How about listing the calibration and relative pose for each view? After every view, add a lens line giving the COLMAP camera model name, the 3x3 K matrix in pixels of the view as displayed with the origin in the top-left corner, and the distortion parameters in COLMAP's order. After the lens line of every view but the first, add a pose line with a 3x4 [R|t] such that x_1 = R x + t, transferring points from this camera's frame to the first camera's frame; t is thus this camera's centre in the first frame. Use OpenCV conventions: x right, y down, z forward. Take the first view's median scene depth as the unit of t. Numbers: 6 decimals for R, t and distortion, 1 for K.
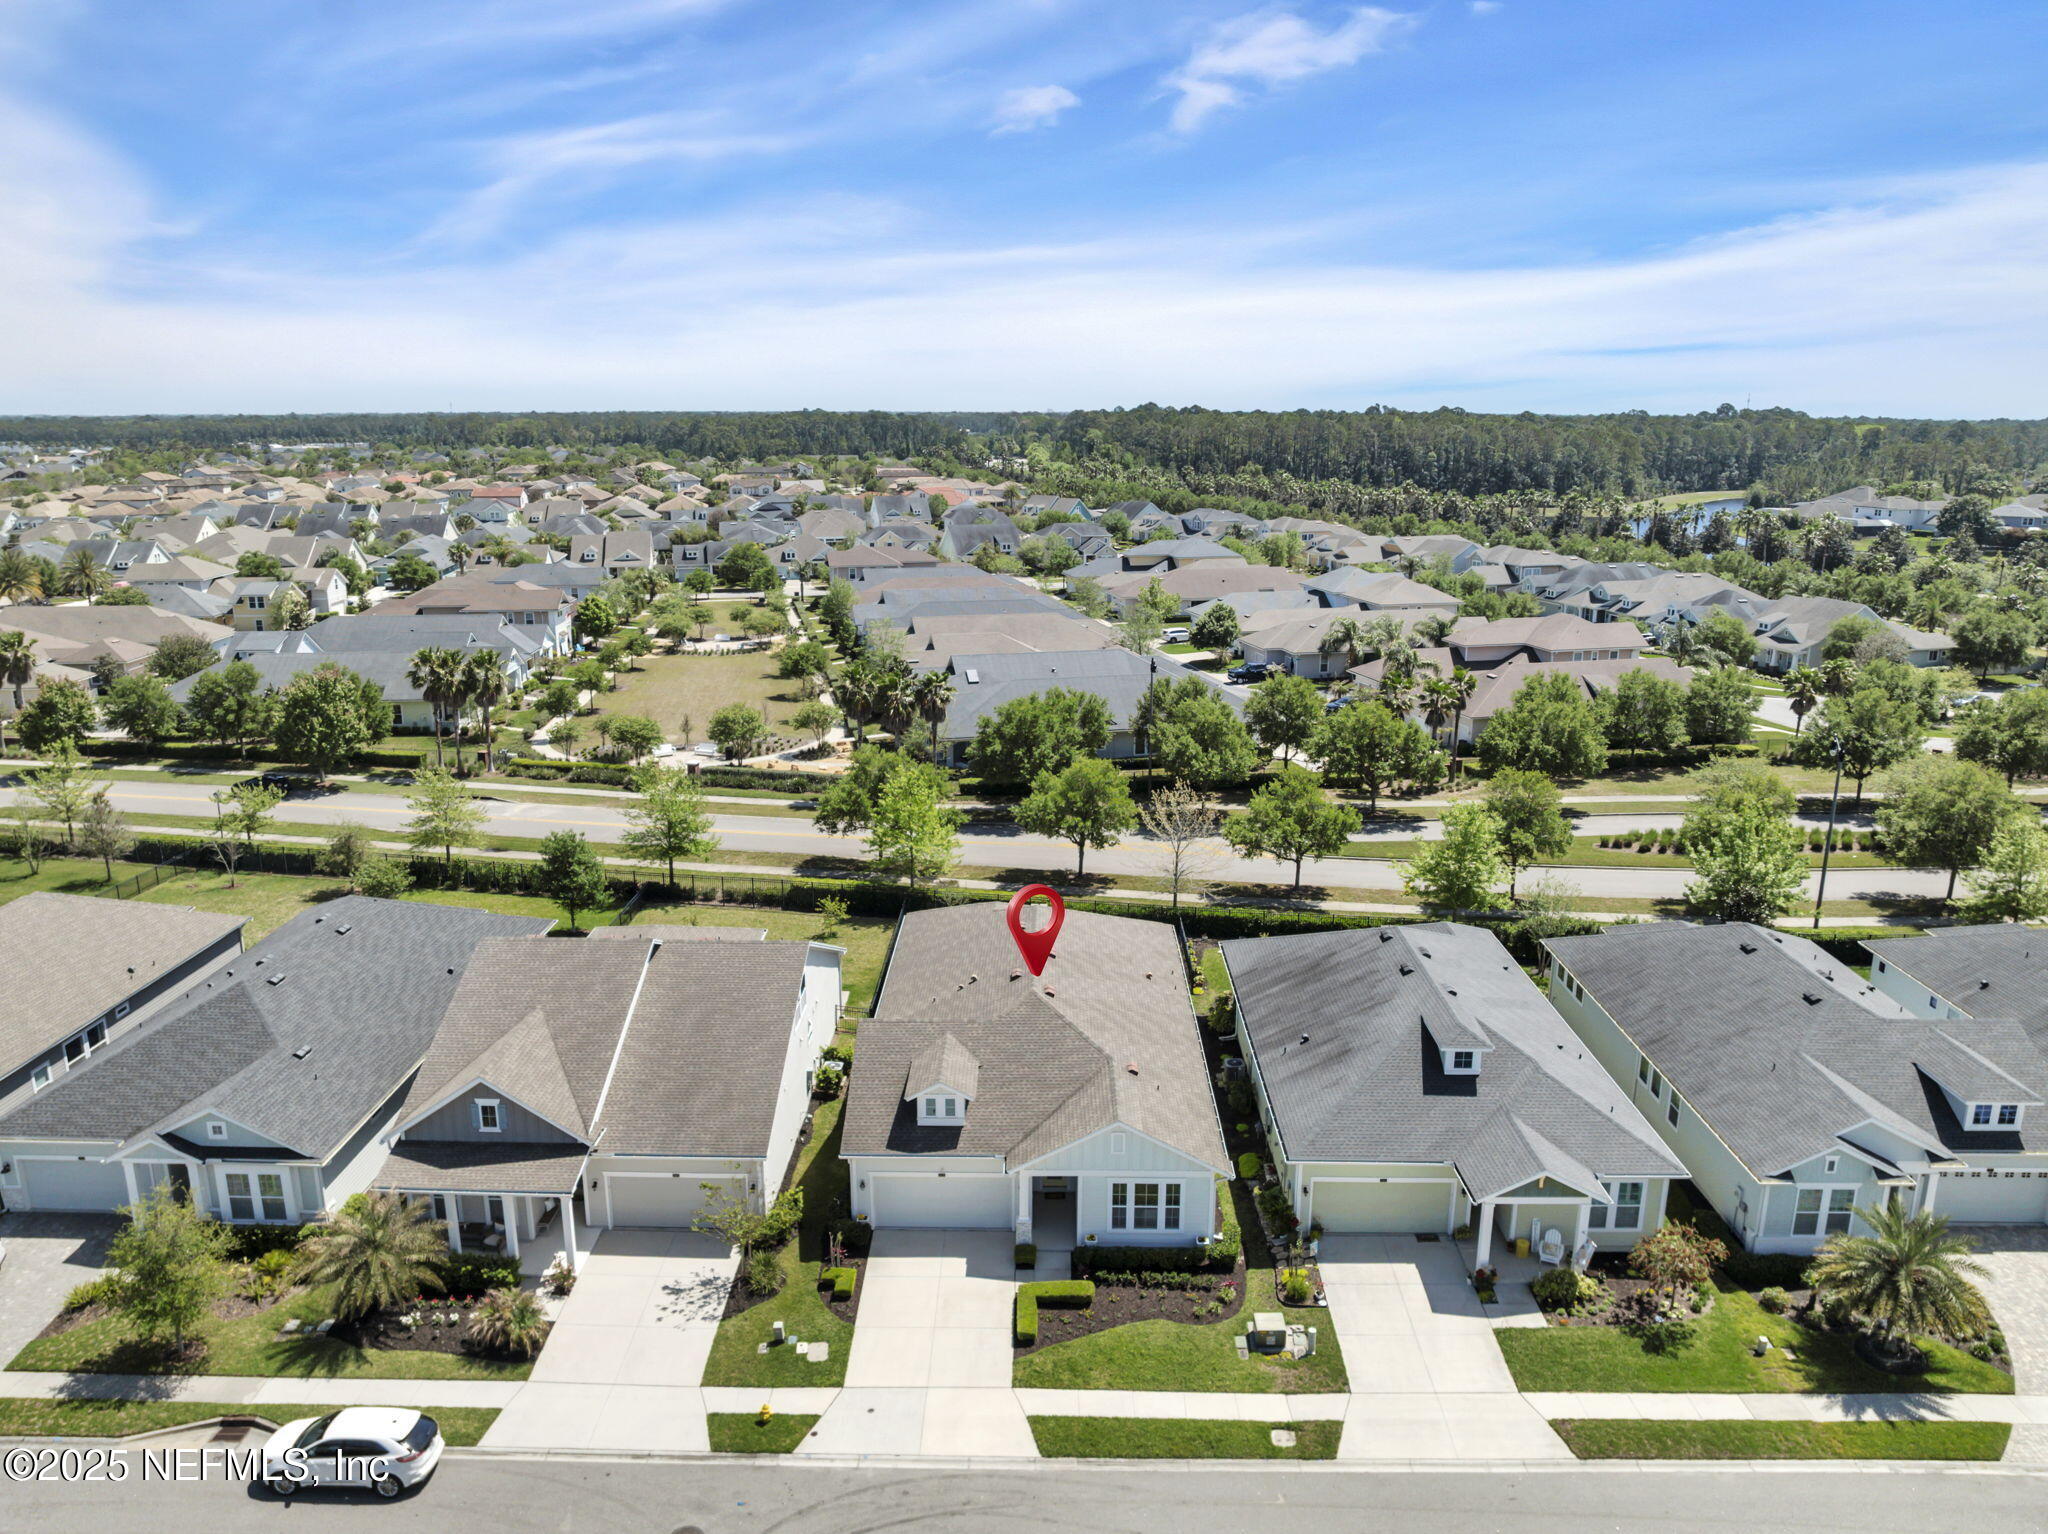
lens RADIAL K [[1441.0, 0, 1024.0], [0, 1441.0, 767.0], [0, 0, 1]] dist [-0.030677, -0.007906]
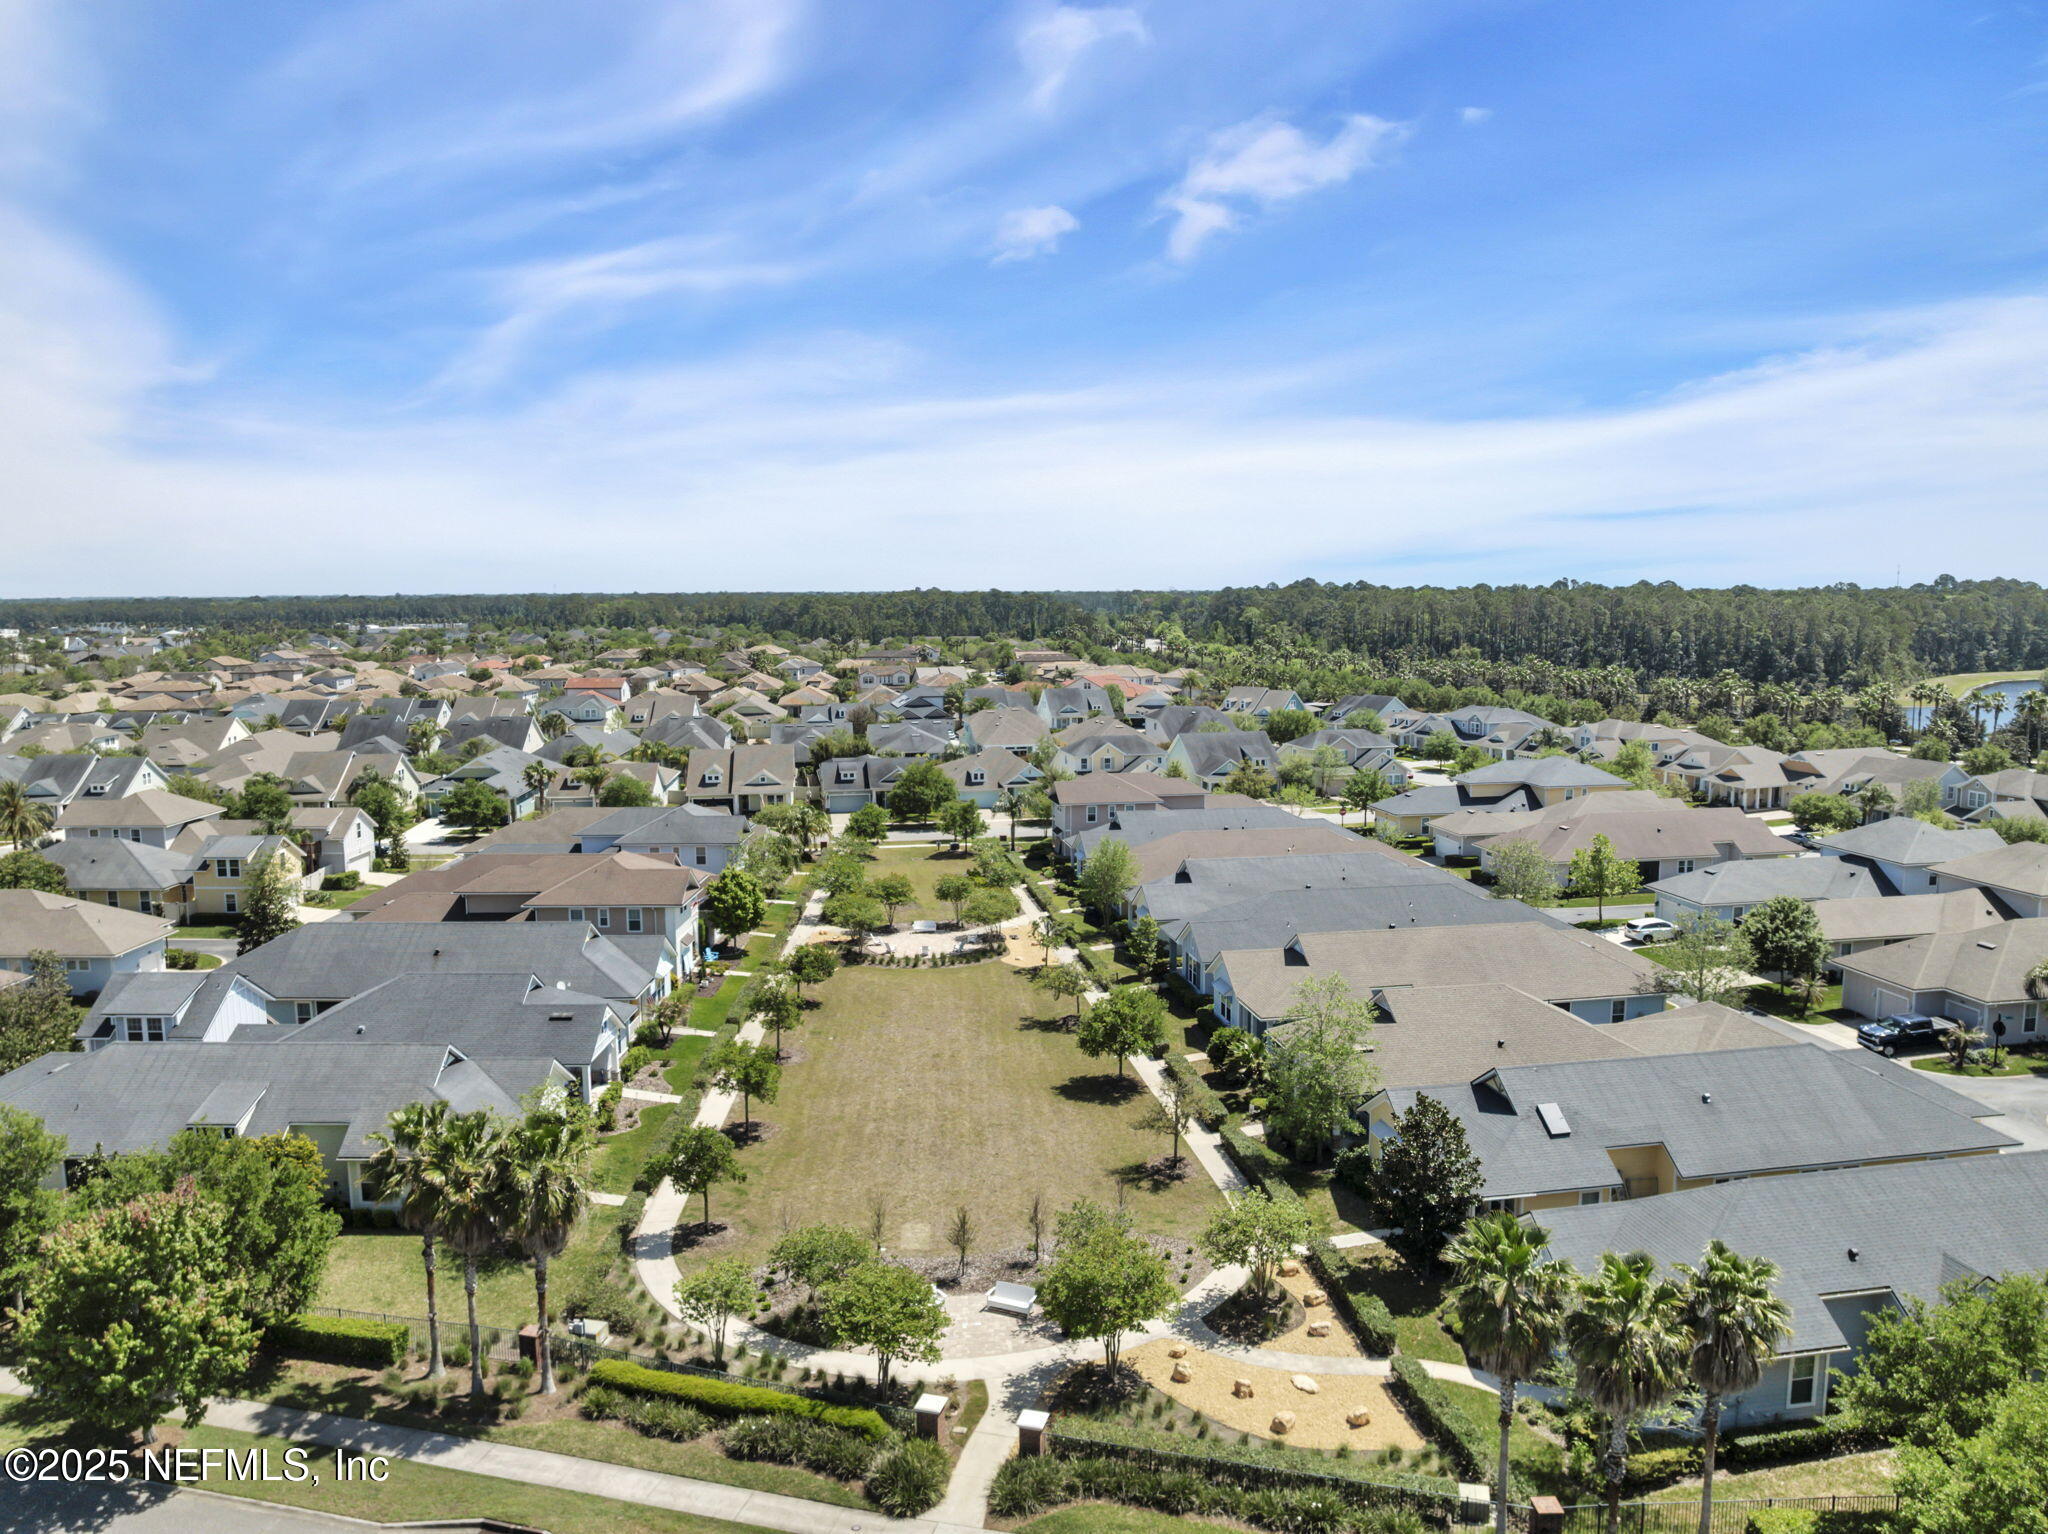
lens RADIAL K [[1441.0, 0, 1024.0], [0, 1441.0, 767.0], [0, 0, 1]] dist [-0.030677, -0.007906]
pose [[0.998318, 0.000927, -0.057968, -0.069810], [-0.007904, 0.992713, -0.120244, -0.045768], [0.057434, 0.120499, 0.991051, 0.192457]]
